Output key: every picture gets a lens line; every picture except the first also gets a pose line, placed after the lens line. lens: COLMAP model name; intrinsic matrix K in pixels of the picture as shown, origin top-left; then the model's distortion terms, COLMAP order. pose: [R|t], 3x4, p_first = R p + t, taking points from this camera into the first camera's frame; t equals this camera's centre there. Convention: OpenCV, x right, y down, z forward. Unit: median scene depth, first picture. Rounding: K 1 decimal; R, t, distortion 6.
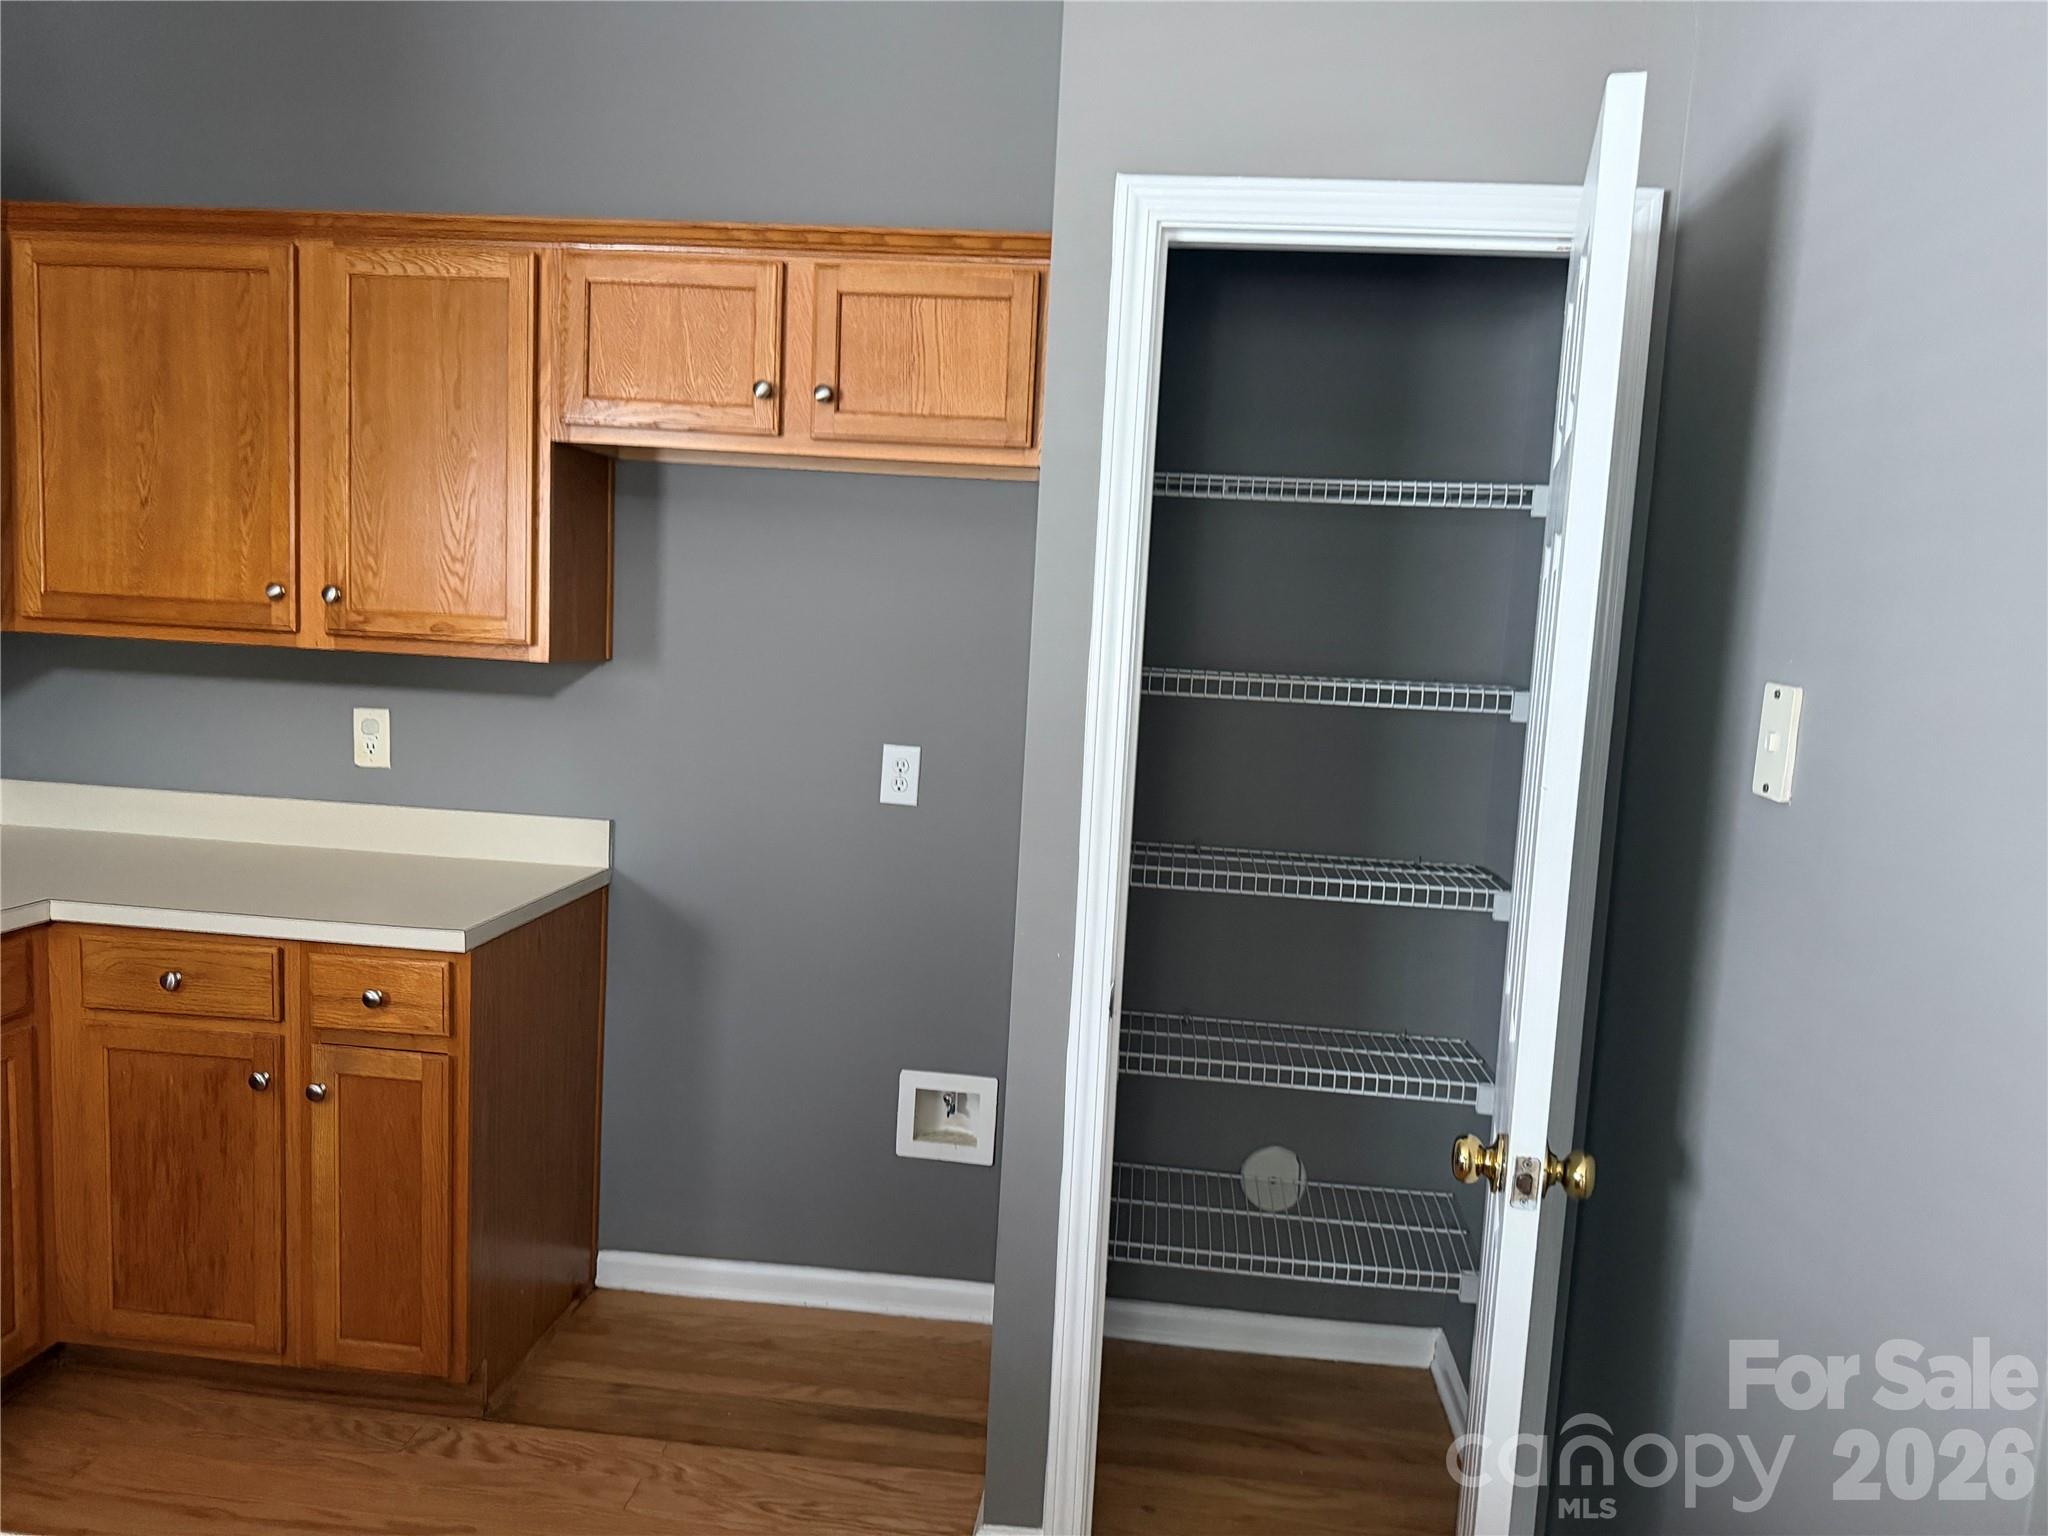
lens RADIAL K [[1479.5, 0, 1017.4], [0, 1479.5, 775.7], [0, 0, 1]] dist [0.135487, -0.195756]
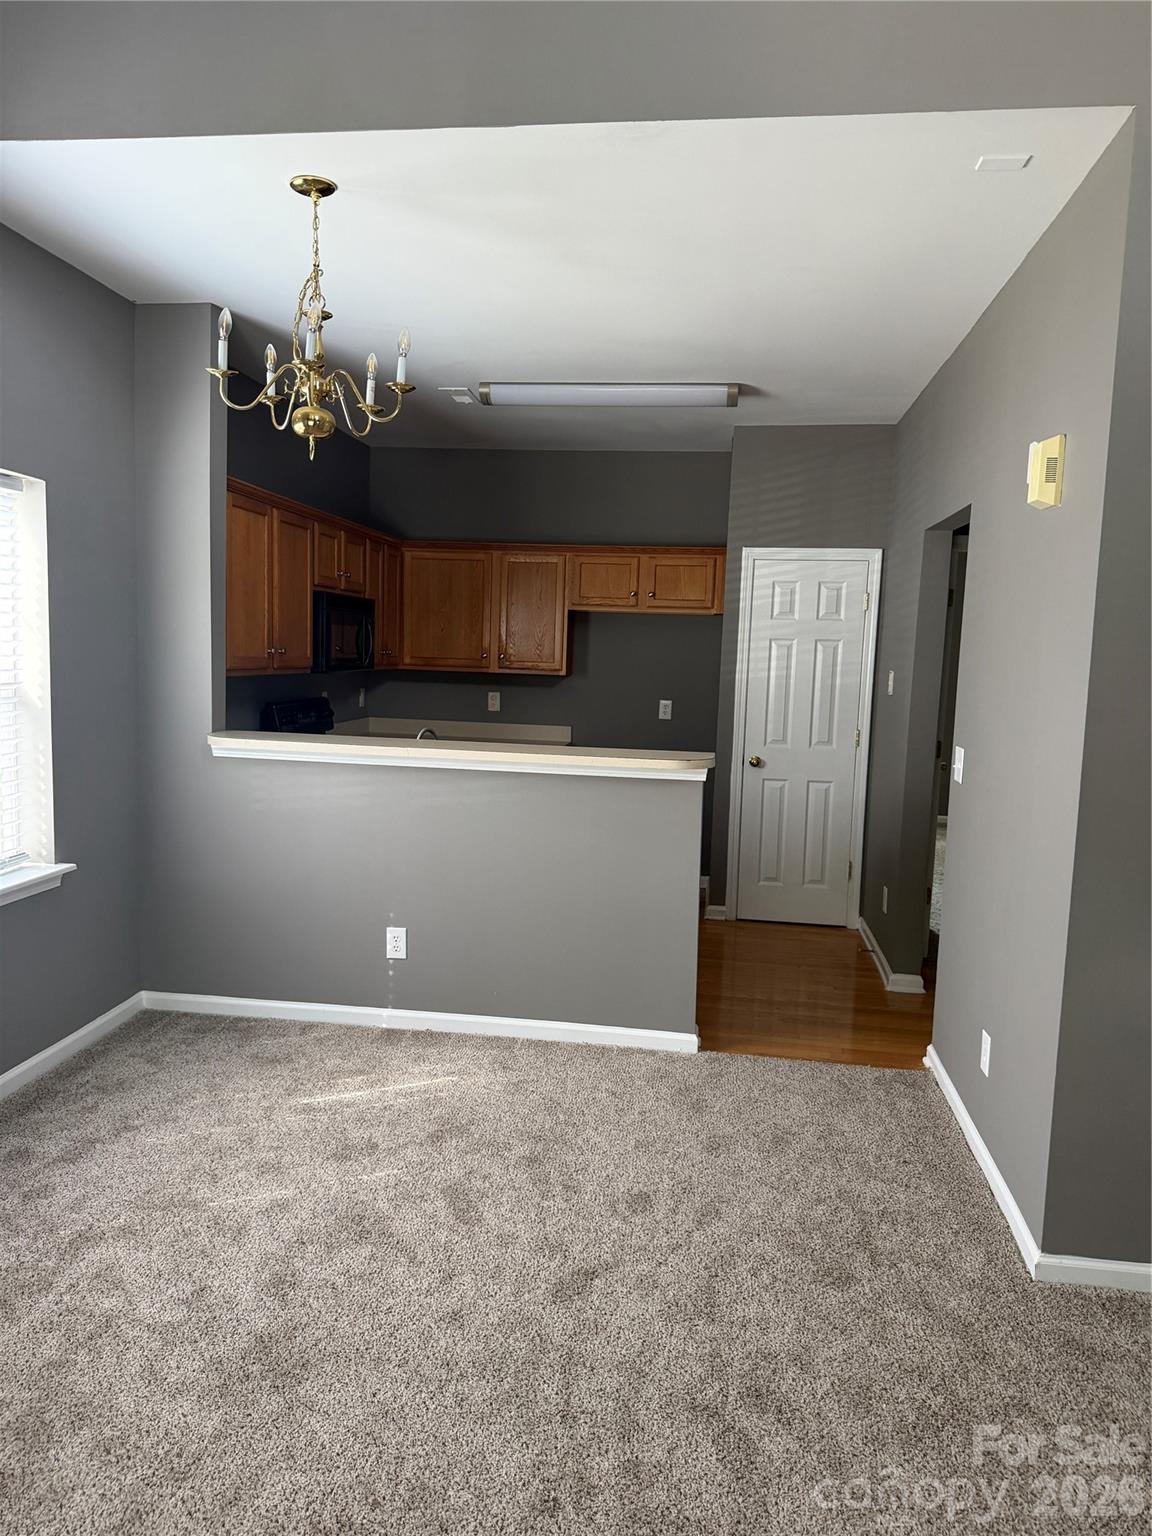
lens RADIAL K [[1109.6, 0, 566.8], [0, 1109.6, 767.4], [0, 0, 1]] dist [0.135487, -0.195756]
pose [[0.999702, -0.015102, -0.019154, -0.251672], [0.014946, 0.999854, -0.008254, 0.142401], [0.019276, 0.007965, 0.999782, -1.392923]]
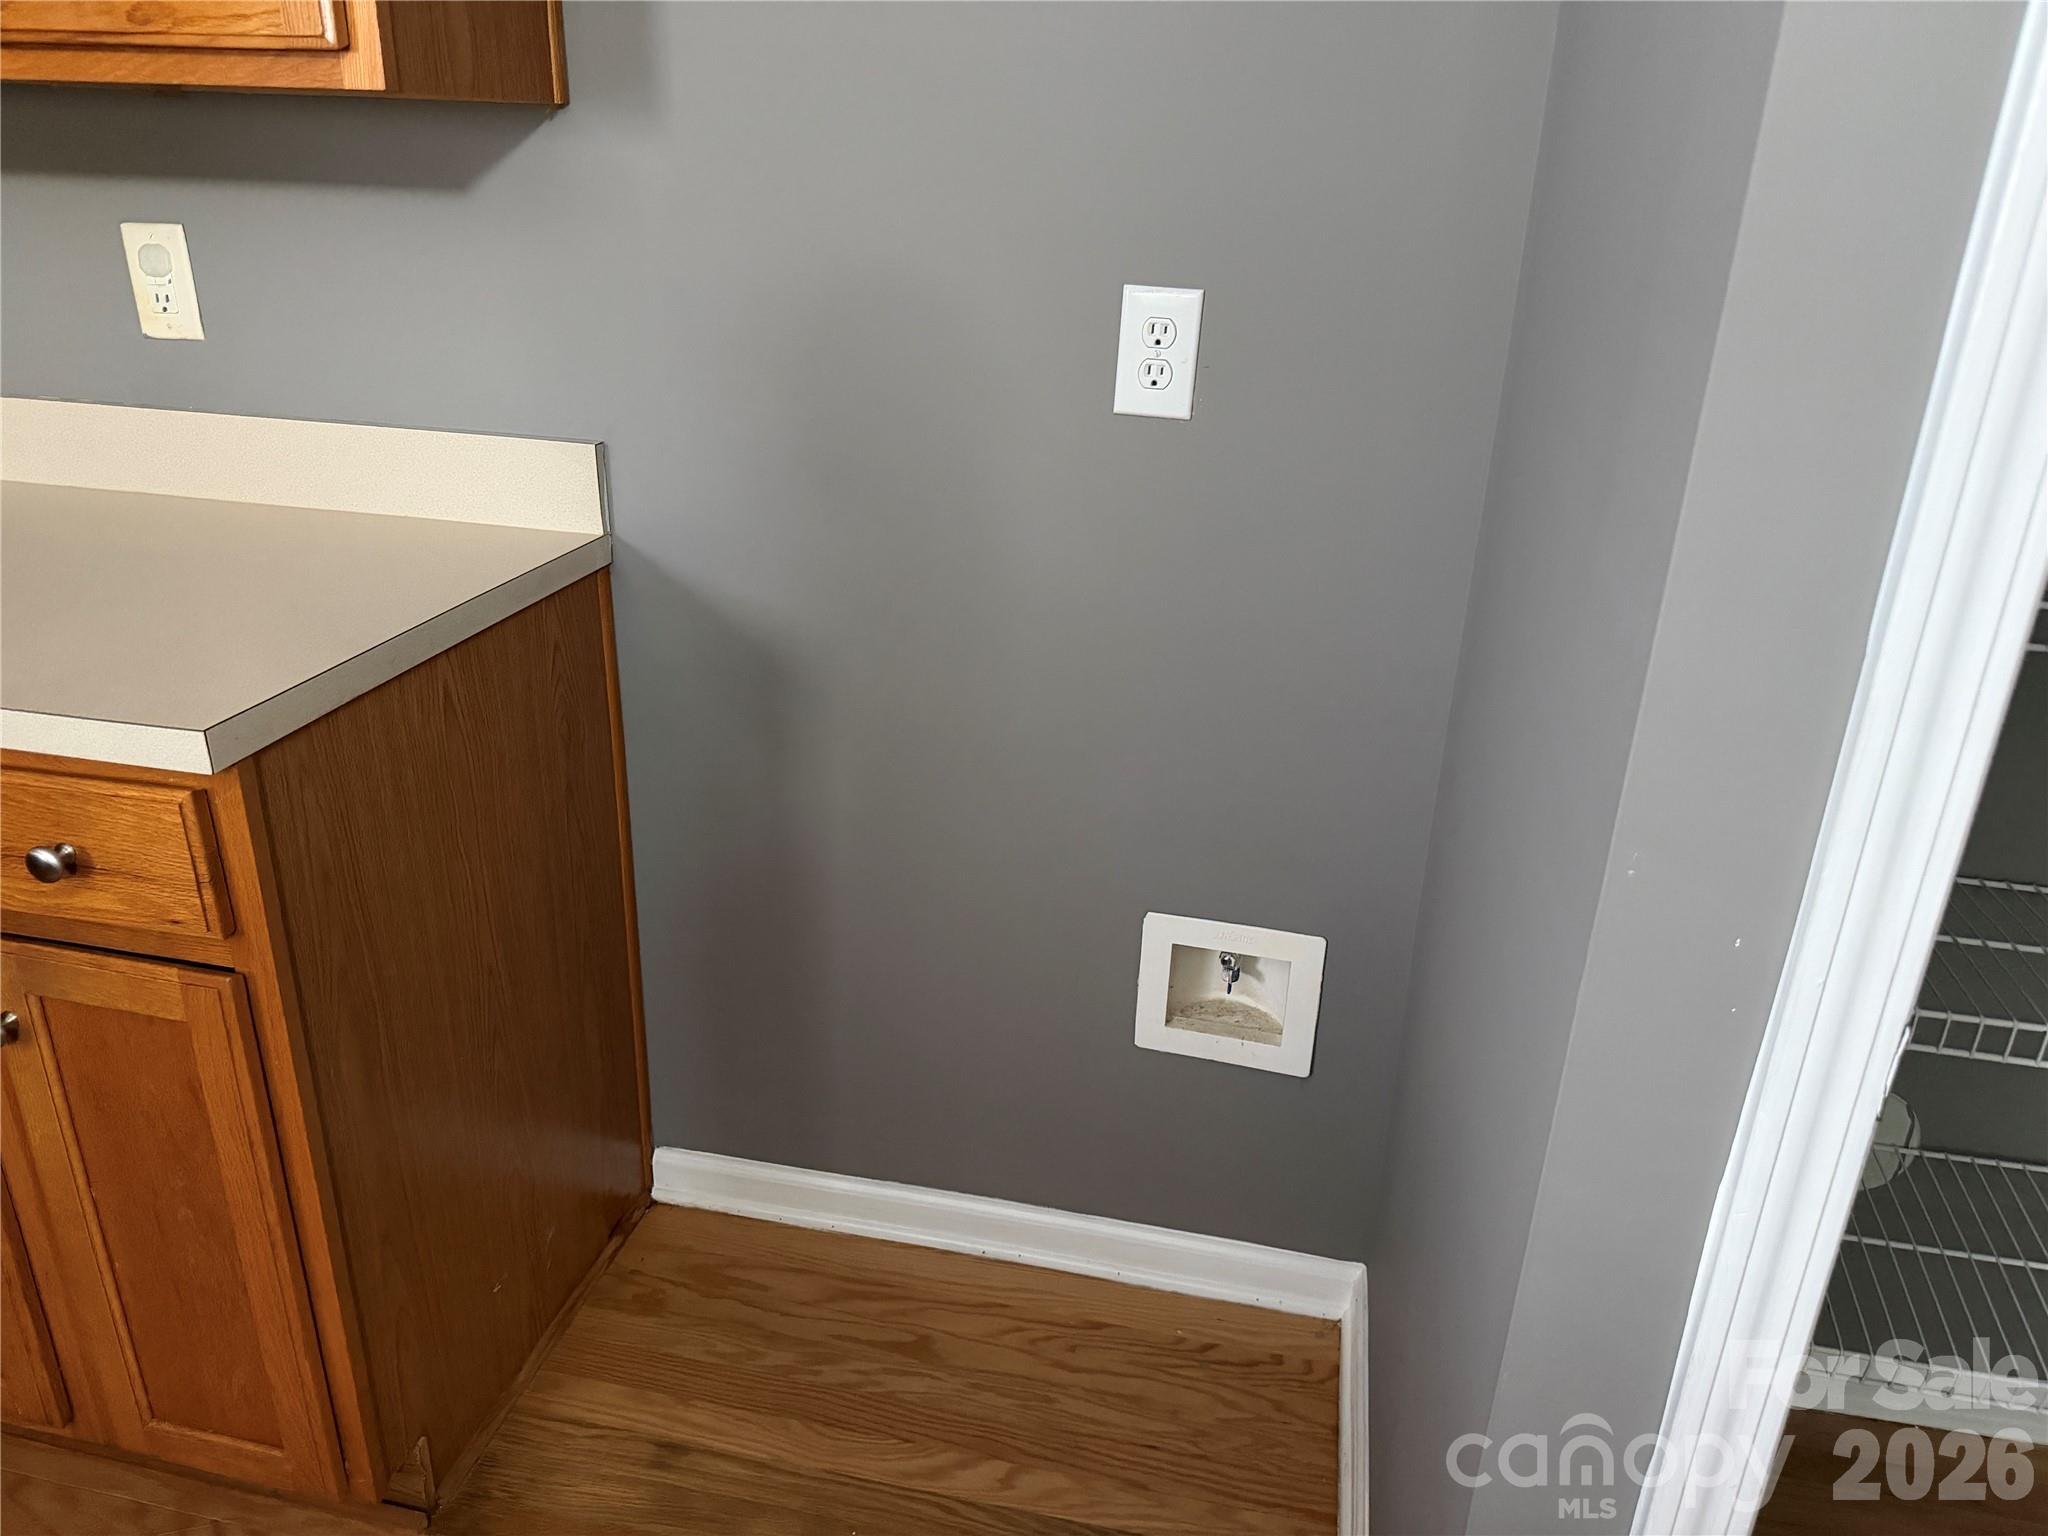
lens RADIAL K [[1479.5, 0, 1017.4], [0, 1479.5, 775.7], [0, 0, 1]] dist [0.135487, -0.195756]
pose [[0.993391, 0.024562, -0.112125, -0.068455], [0.007910, 0.959864, 0.280353, -0.005215], [0.114511, -0.279387, 0.953326, 0.509660]]
